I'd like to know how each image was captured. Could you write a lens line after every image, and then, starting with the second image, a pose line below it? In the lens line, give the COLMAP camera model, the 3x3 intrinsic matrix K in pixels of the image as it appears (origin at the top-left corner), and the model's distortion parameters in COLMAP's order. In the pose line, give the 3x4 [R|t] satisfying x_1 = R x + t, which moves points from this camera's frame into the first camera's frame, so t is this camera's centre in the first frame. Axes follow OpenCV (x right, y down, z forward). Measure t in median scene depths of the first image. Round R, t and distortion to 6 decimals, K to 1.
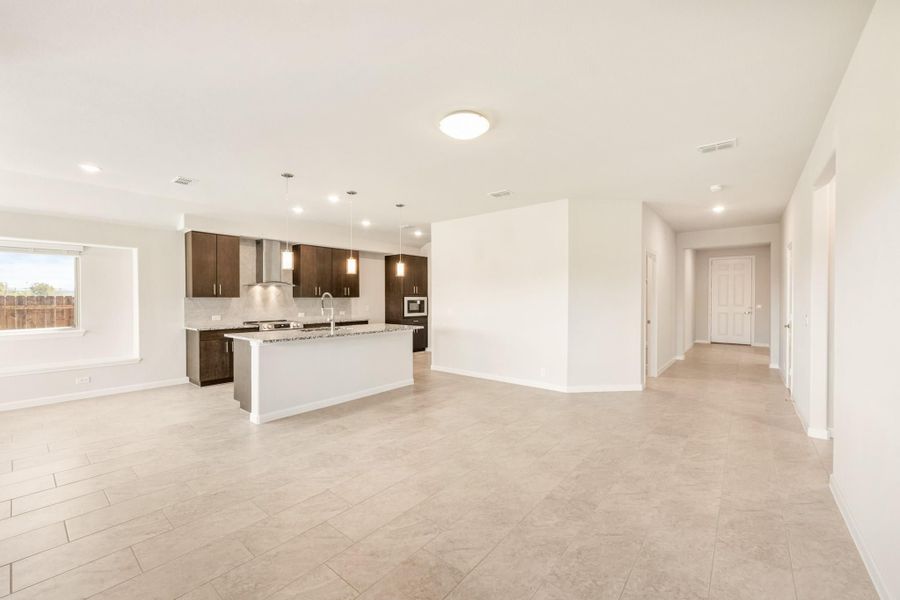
lens RADIAL K [[361.3, 0, 447.9], [0, 361.3, 302.5], [0, 0, 1]] dist [-0.000853, -0.000122]
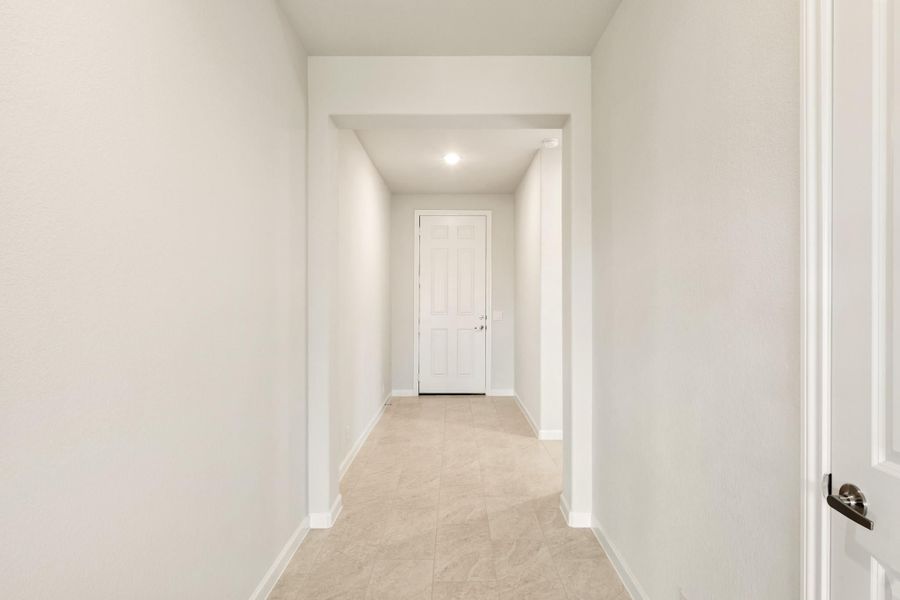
lens RADIAL K [[361.3, 0, 449.7], [0, 361.3, 300.0], [0, 0, 1]] dist [-0.000853, -0.000122]
pose [[0.768121, -0.005803, 0.640278, 0.107811], [0.010234, 0.999942, -0.003214, -0.001813], [-0.640223, 0.009021, 0.768136, 0.144327]]
